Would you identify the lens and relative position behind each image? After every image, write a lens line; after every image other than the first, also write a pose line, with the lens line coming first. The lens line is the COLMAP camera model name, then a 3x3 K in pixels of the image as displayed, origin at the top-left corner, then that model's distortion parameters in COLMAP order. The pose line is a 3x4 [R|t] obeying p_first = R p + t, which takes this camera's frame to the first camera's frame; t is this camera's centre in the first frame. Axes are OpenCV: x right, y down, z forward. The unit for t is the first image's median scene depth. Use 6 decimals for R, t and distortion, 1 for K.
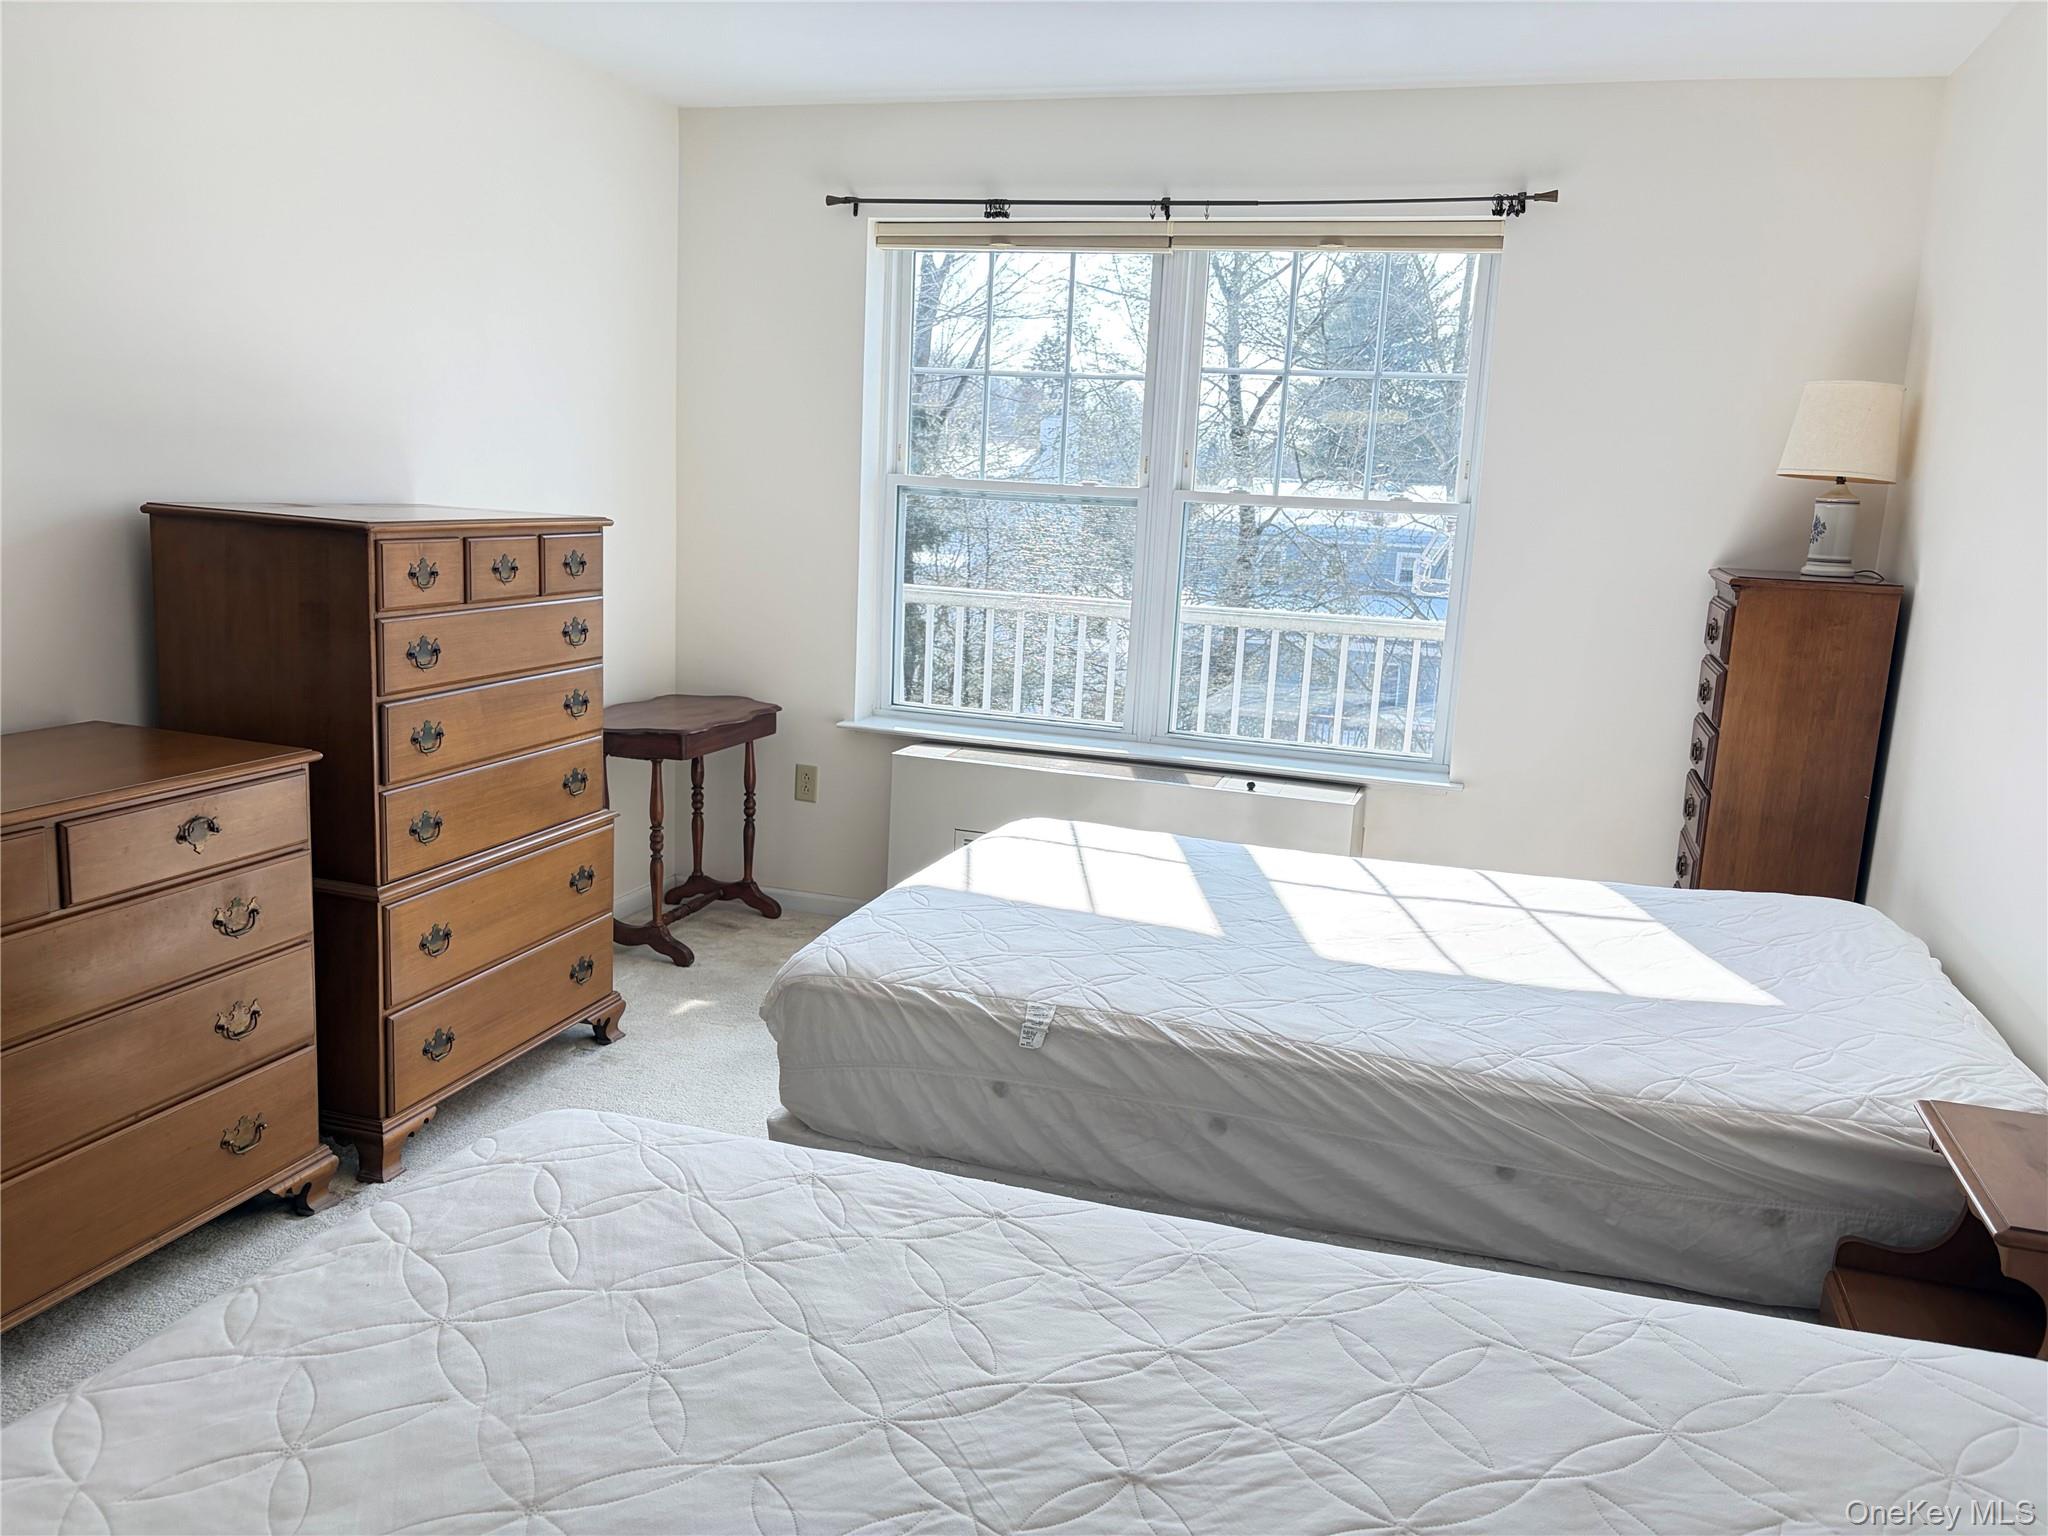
lens RADIAL K [[1543.7, 0, 1029.7], [0, 1543.7, 766.9], [0, 0, 1]] dist [0.052075, -0.063761]
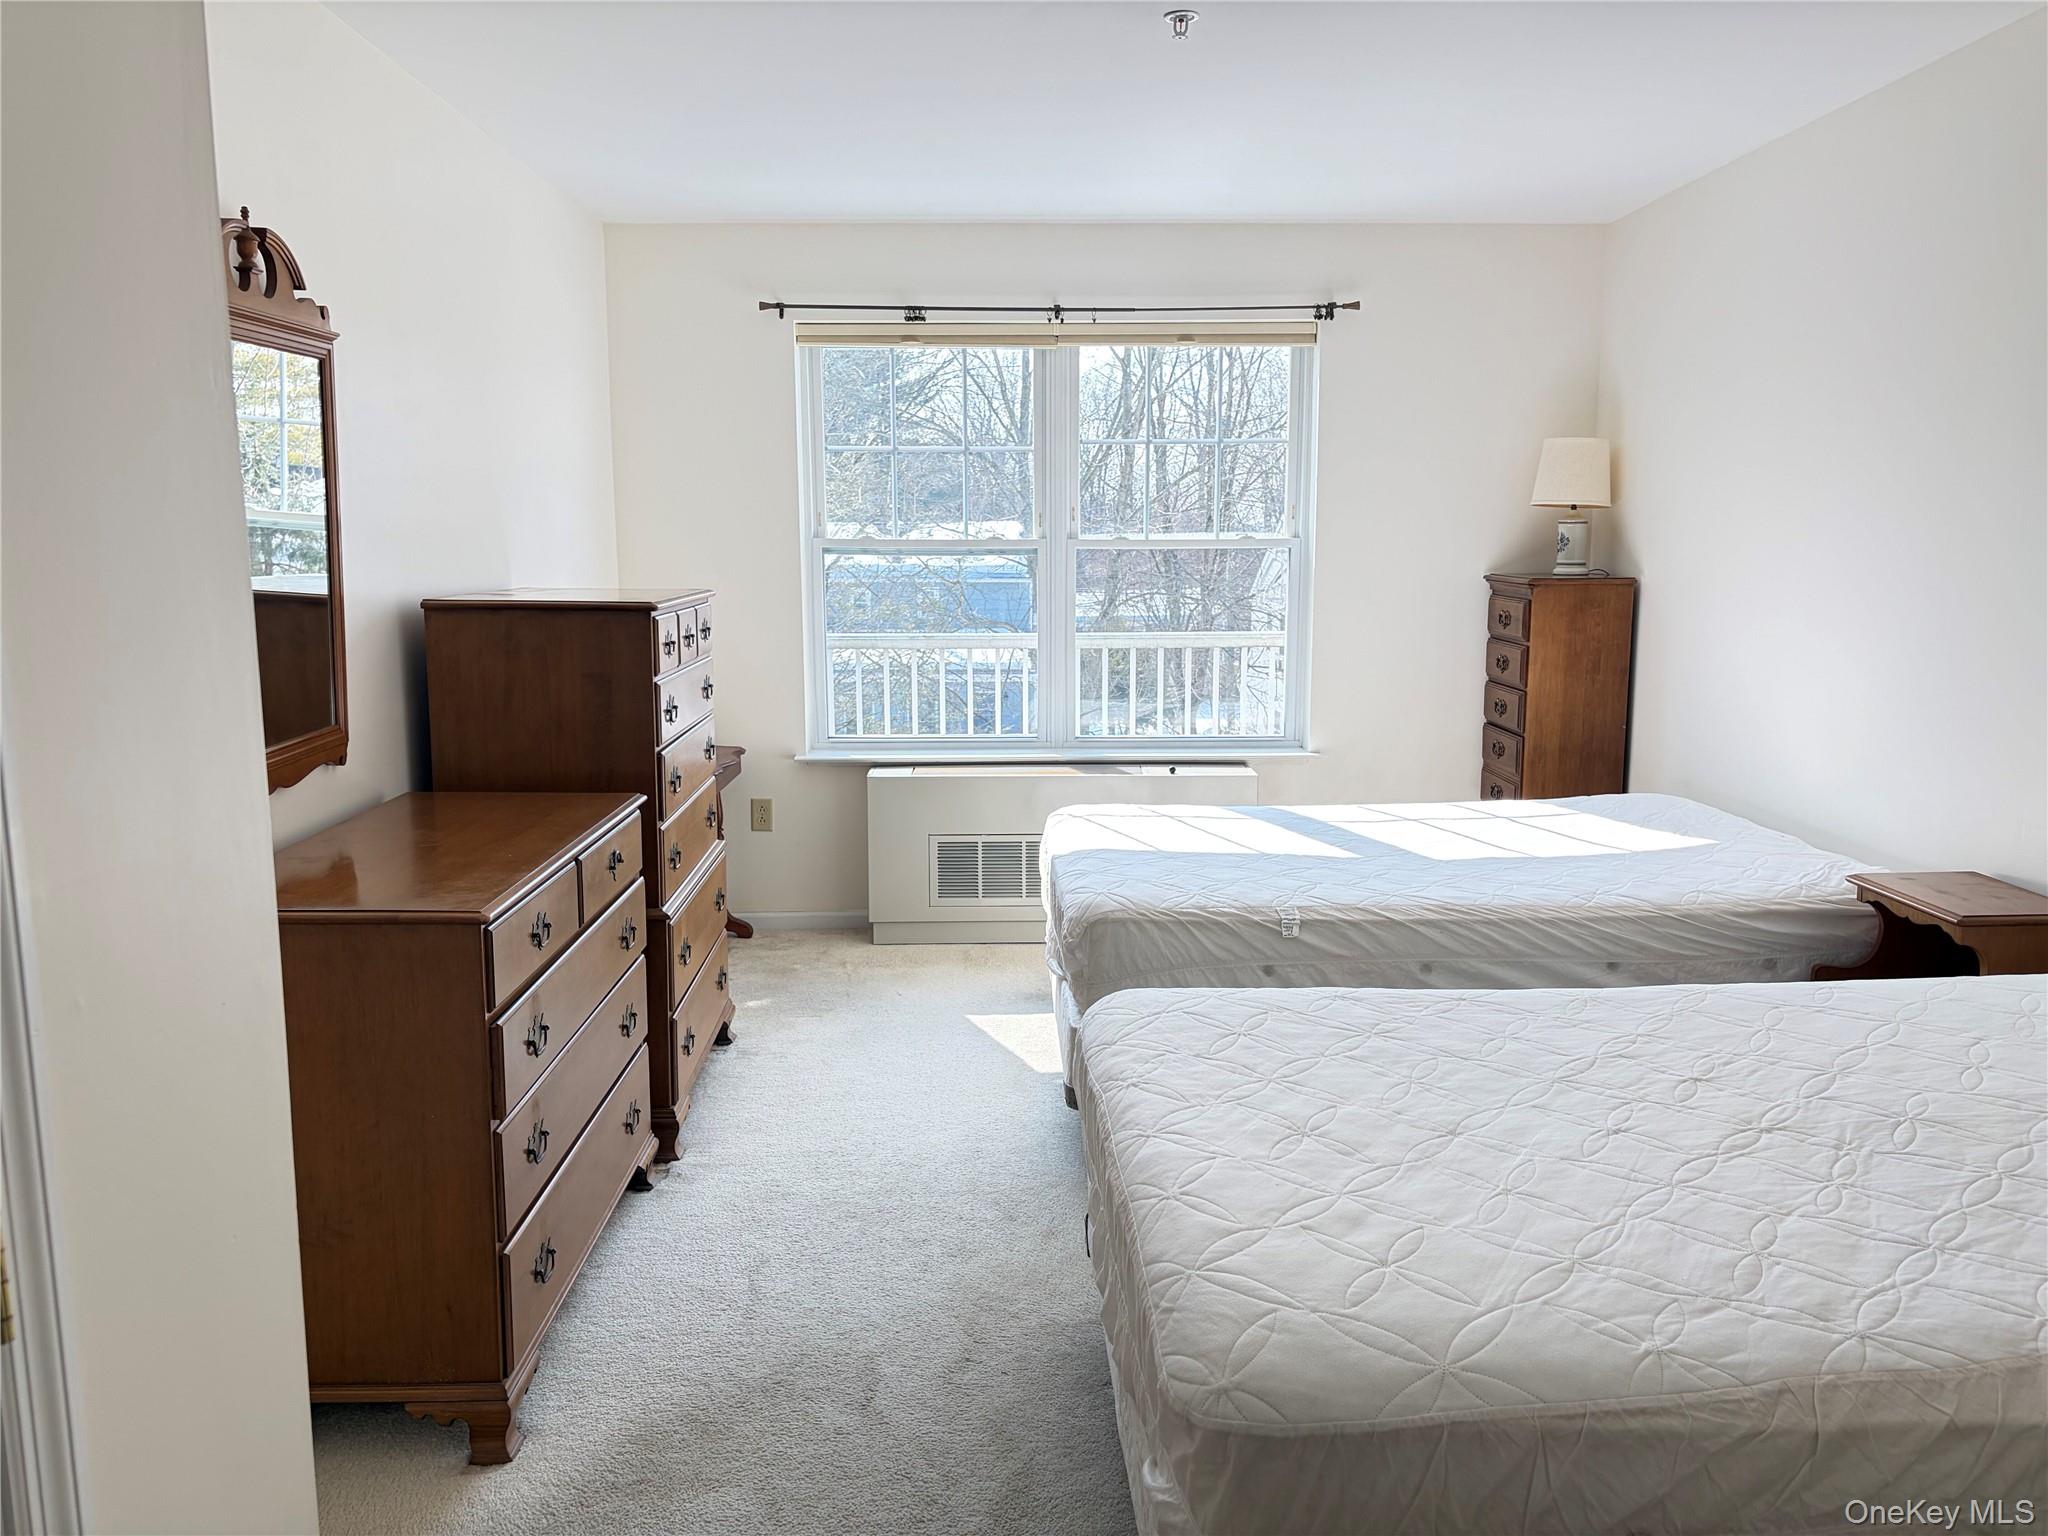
lens RADIAL K [[1543.7, 0, 1017.9], [0, 1543.7, 772.8], [0, 0, 1]] dist [0.052075, -0.063761]
pose [[0.944791, -0.101278, 0.311629, -0.425296], [0.108773, 0.994044, -0.006715, 0.010140], [-0.309093, 0.040241, 0.950180, -0.172813]]
